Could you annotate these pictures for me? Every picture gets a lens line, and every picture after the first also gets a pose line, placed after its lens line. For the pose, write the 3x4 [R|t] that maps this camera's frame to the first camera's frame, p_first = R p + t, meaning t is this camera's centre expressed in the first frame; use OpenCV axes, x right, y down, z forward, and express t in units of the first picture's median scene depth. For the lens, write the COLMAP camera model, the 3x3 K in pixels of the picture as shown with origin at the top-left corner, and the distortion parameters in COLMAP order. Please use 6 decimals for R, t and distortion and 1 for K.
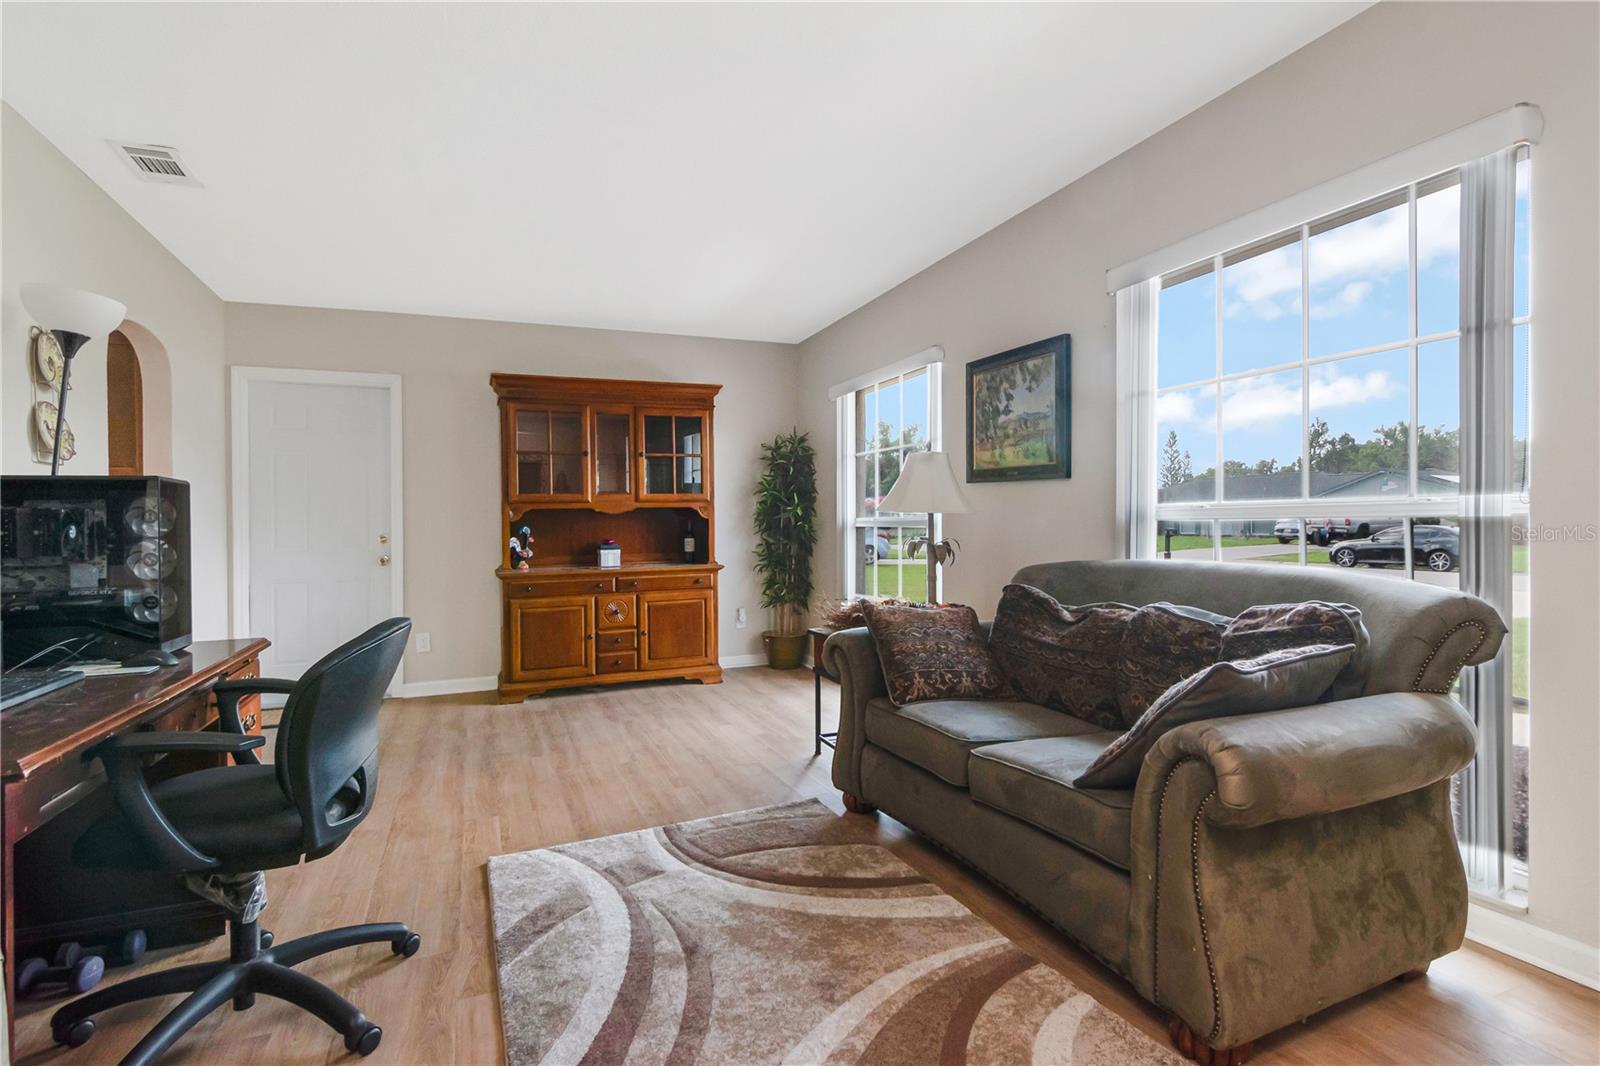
lens RADIAL K [[788.5, 0, 809.9], [0, 788.5, 537.2], [0, 0, 1]] dist [-0.009122, -0.003337]
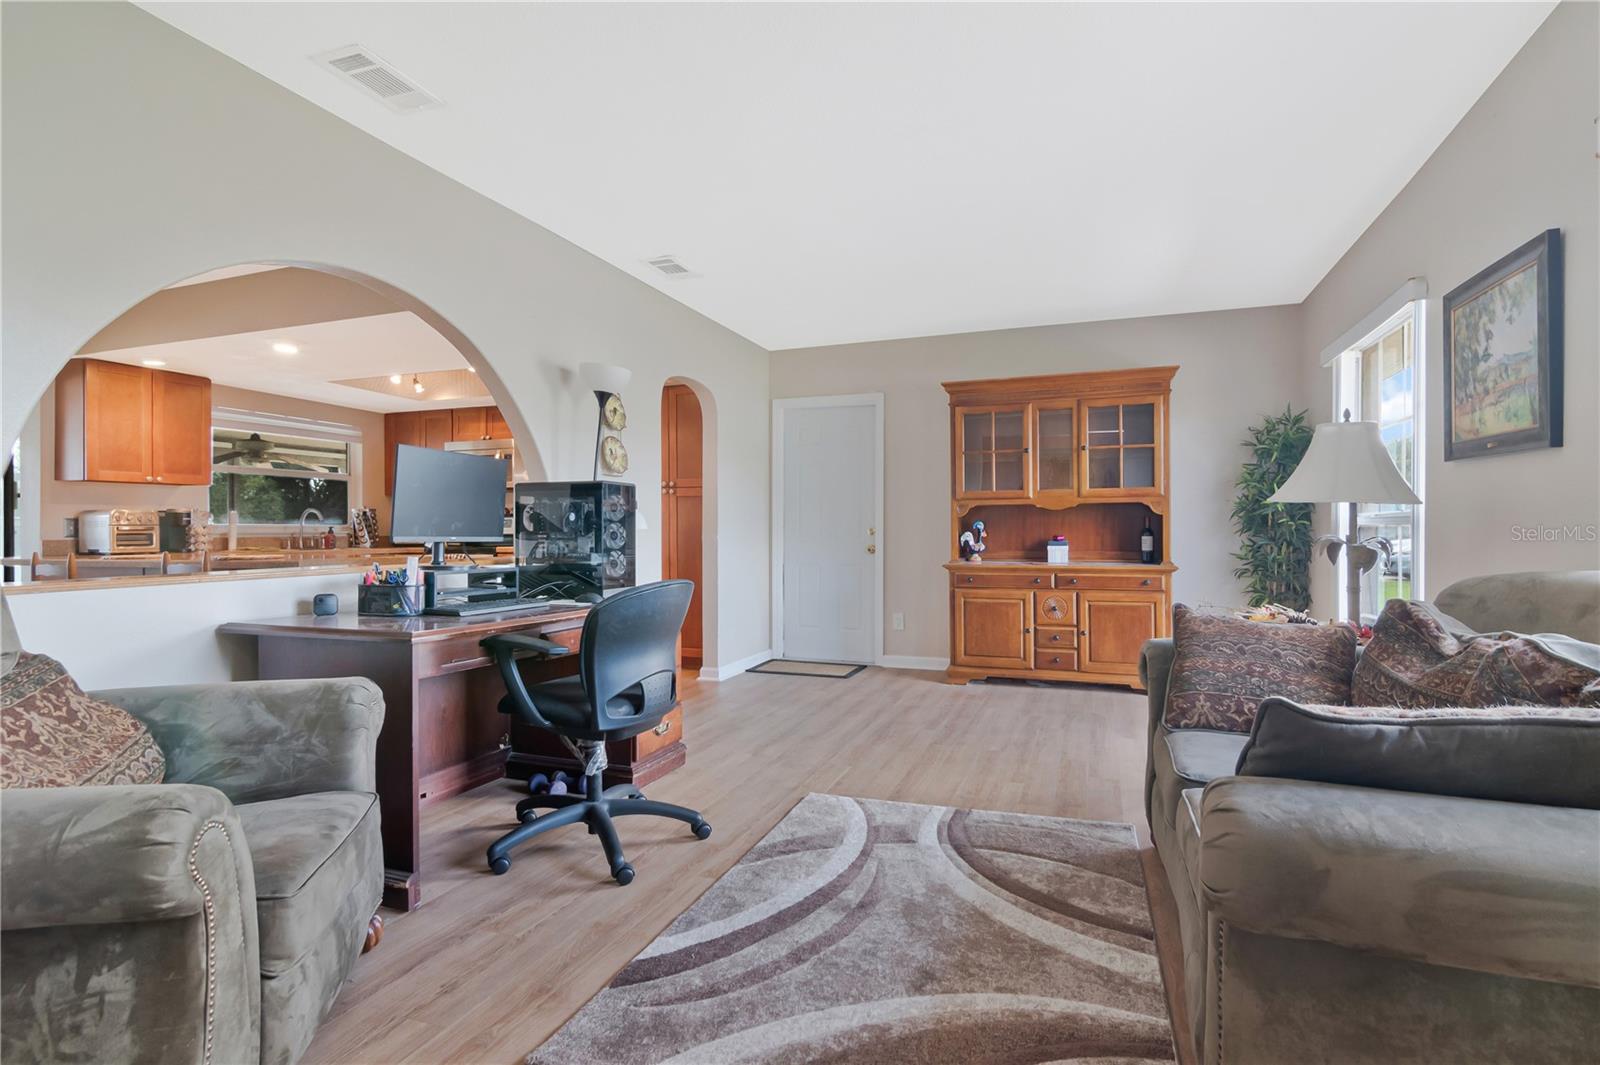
lens RADIAL K [[788.5, 0, 802.1], [0, 788.5, 538.7], [0, 0, 1]] dist [-0.009122, -0.003337]
pose [[0.724390, 0.020195, -0.689094, 0.297599], [-0.021076, 0.999752, 0.007144, 0.009426], [0.689068, 0.009348, 0.724636, 0.088434]]
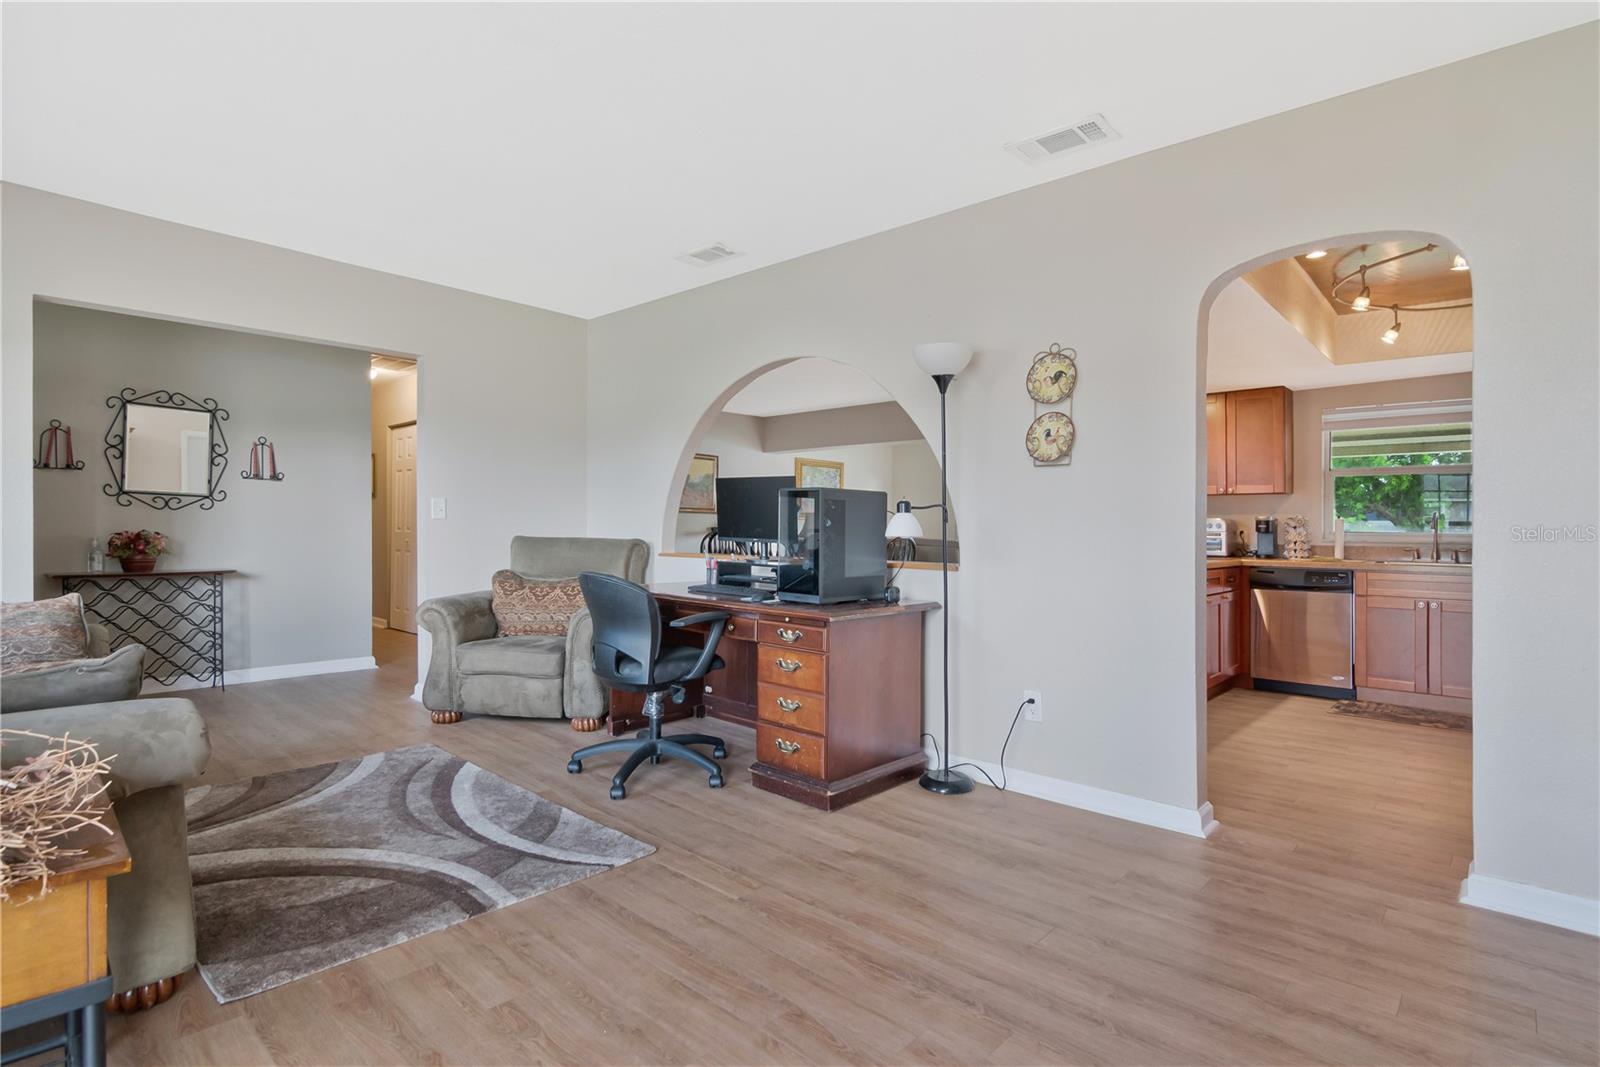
lens RADIAL K [[788.5, 0, 804.9], [0, 788.5, 521.6], [0, 0, 1]] dist [-0.009122, -0.003337]
pose [[-0.910935, -0.000211, -0.412550, -0.123855], [-0.006000, 0.999901, 0.012738, -0.017126], [0.412506, 0.014078, -0.910846, 1.468950]]
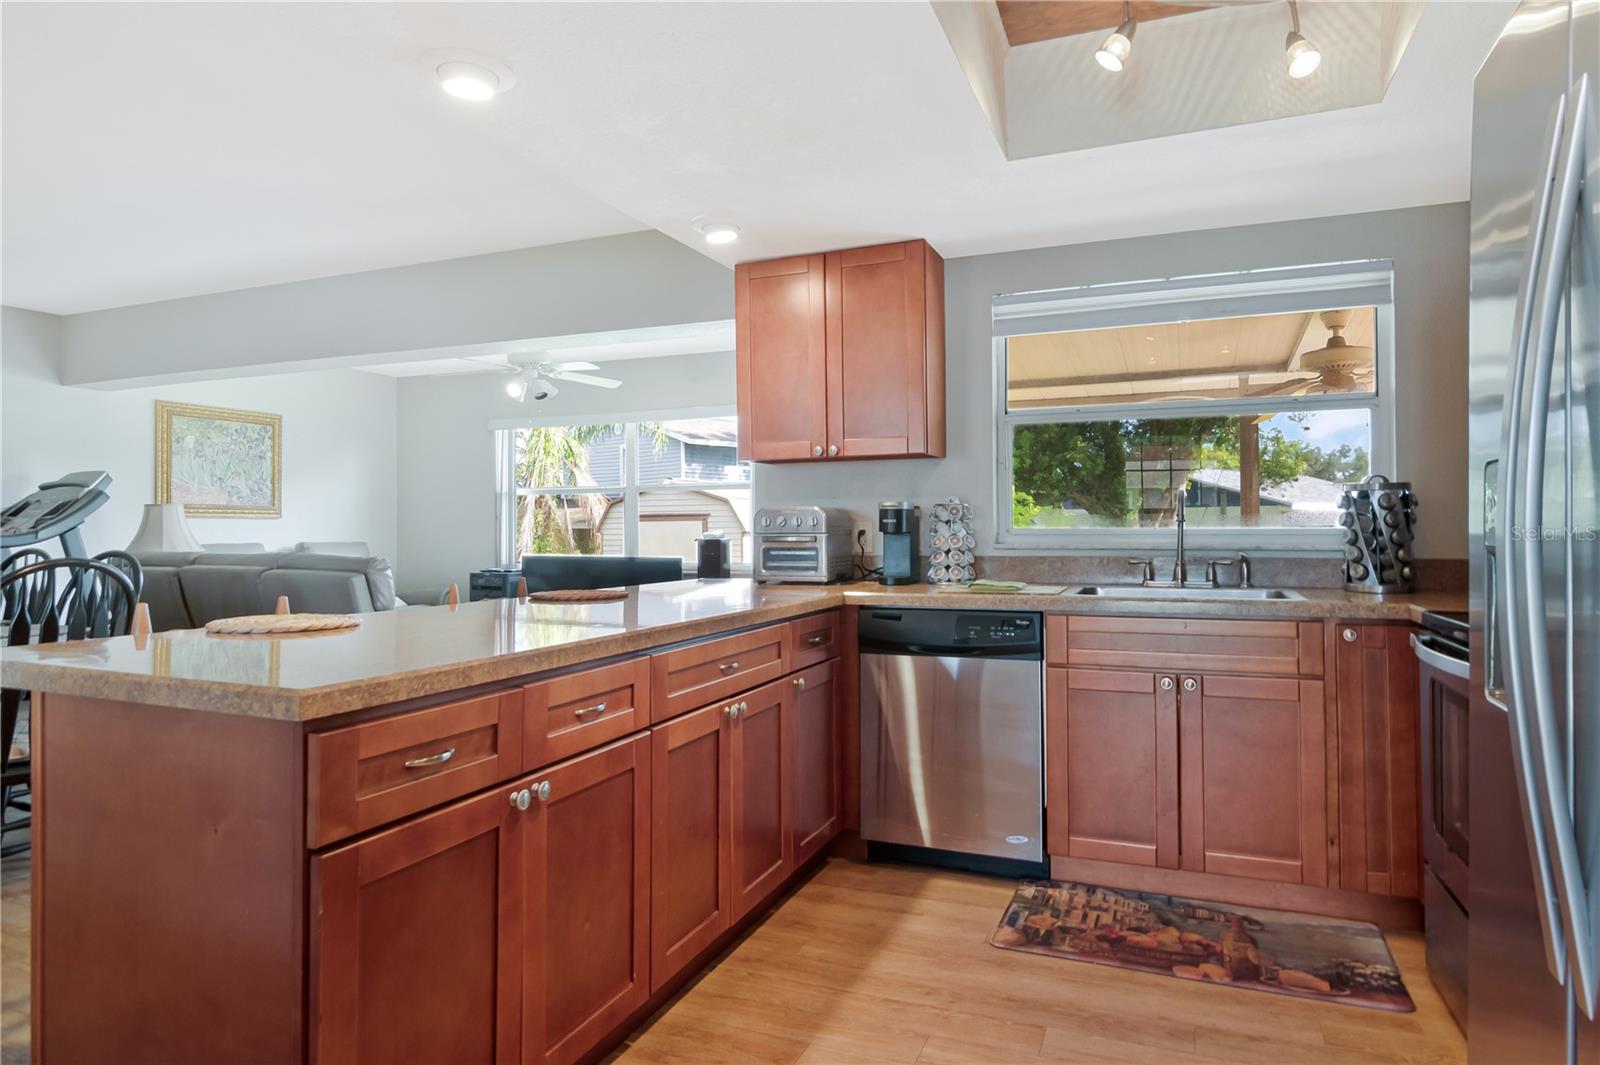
lens RADIAL K [[930.3, 0, 806.1], [0, 930.3, 534.8], [0, 0, 1]] dist [-0.019827, -0.002369]
pose [[-0.712566, 0.024200, -0.701188, -0.924806], [0.001057, 0.999441, 0.033420, -0.010198], [0.701604, 0.023072, -0.712193, 1.001983]]
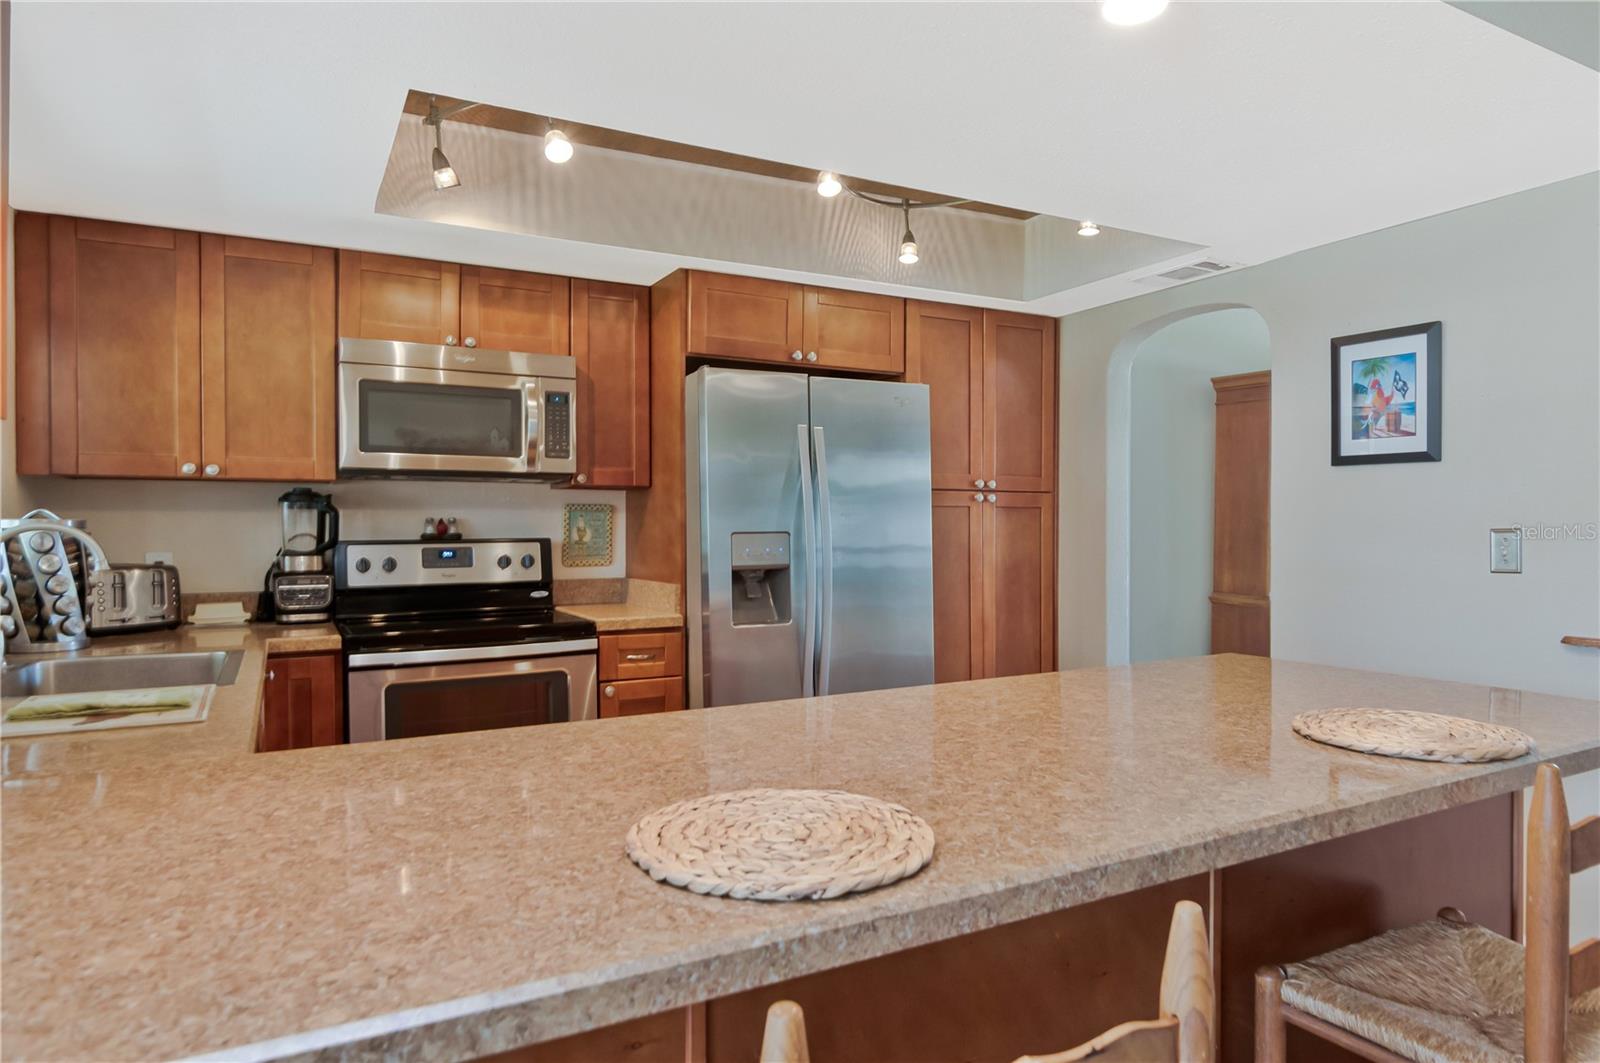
lens RADIAL K [[949.2, 0, 800.3], [0, 949.2, 539.6], [0, 0, 1]] dist [-0.011833, -0.001330]
pose [[0.996865, 0.009248, 0.078576, -1.375386], [-0.008700, 0.999935, -0.007310, -0.013964], [-0.078639, 0.006604, 0.996881, 0.011213]]
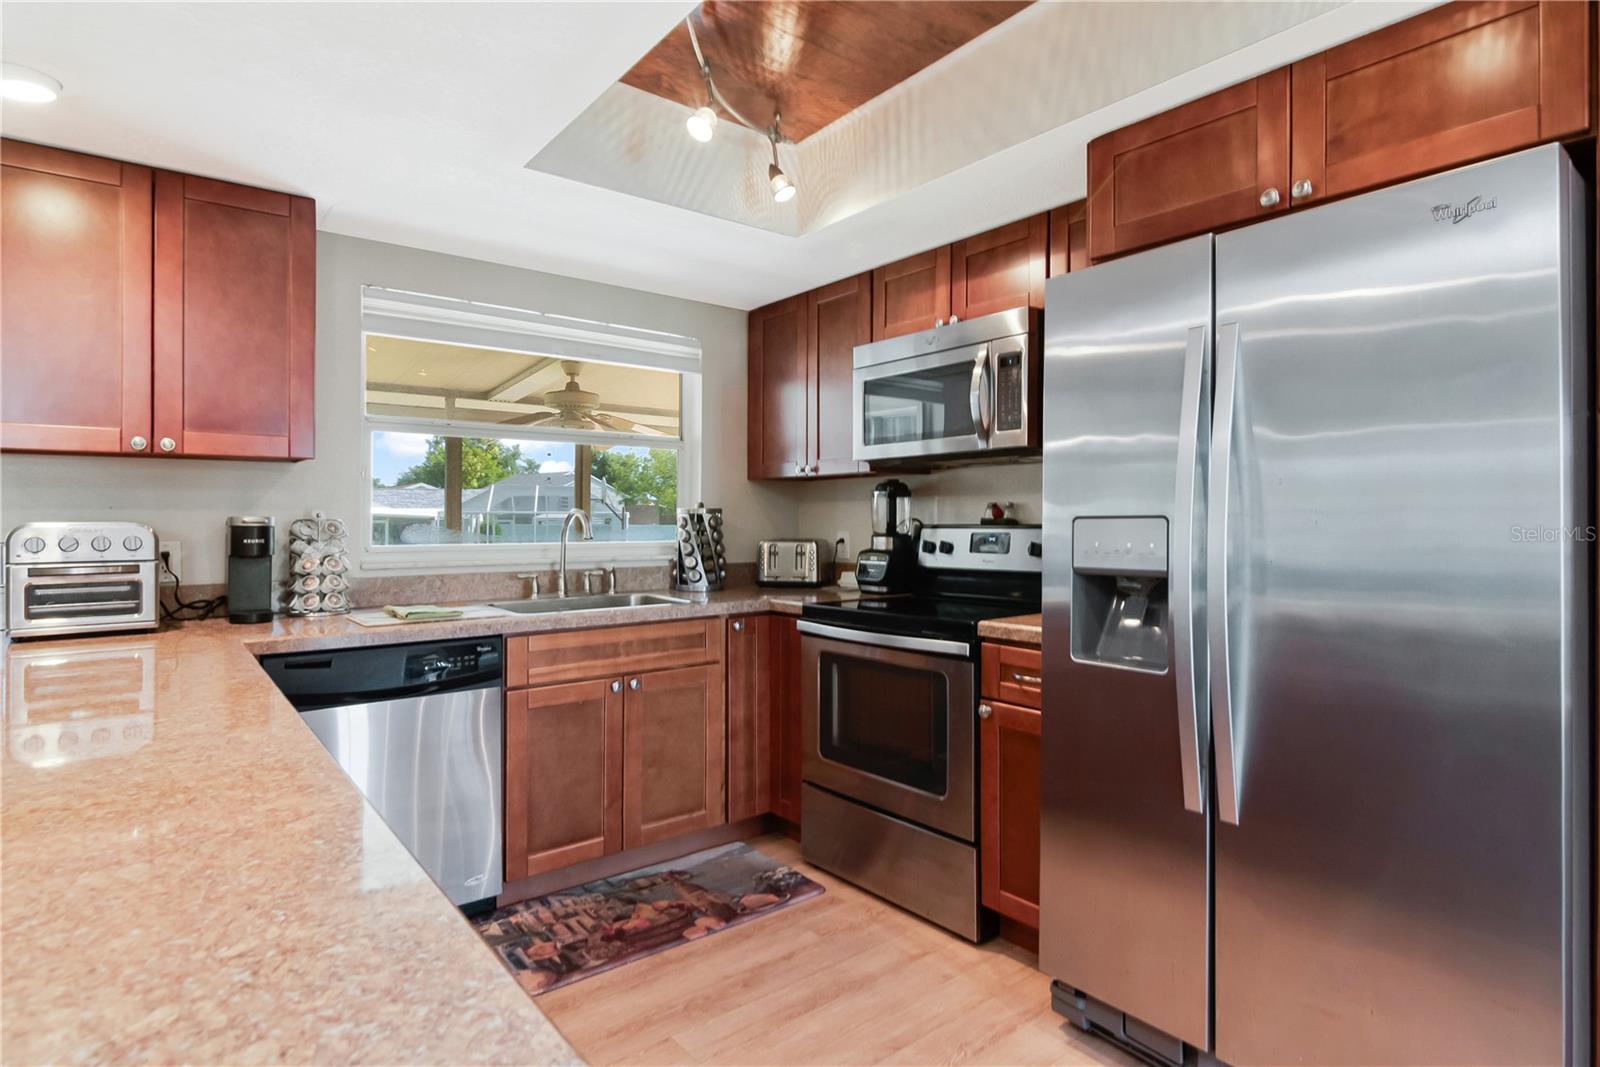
lens RADIAL K [[827.2, 0, 781.9], [0, 827.2, 530.8], [0, 0, 1]] dist [-0.005193, -0.008486]
pose [[0.256385, 0.025351, -0.966242, -0.902625], [-0.022174, 0.999547, 0.020341, -0.023992], [0.966320, 0.016211, 0.256831, 0.611048]]
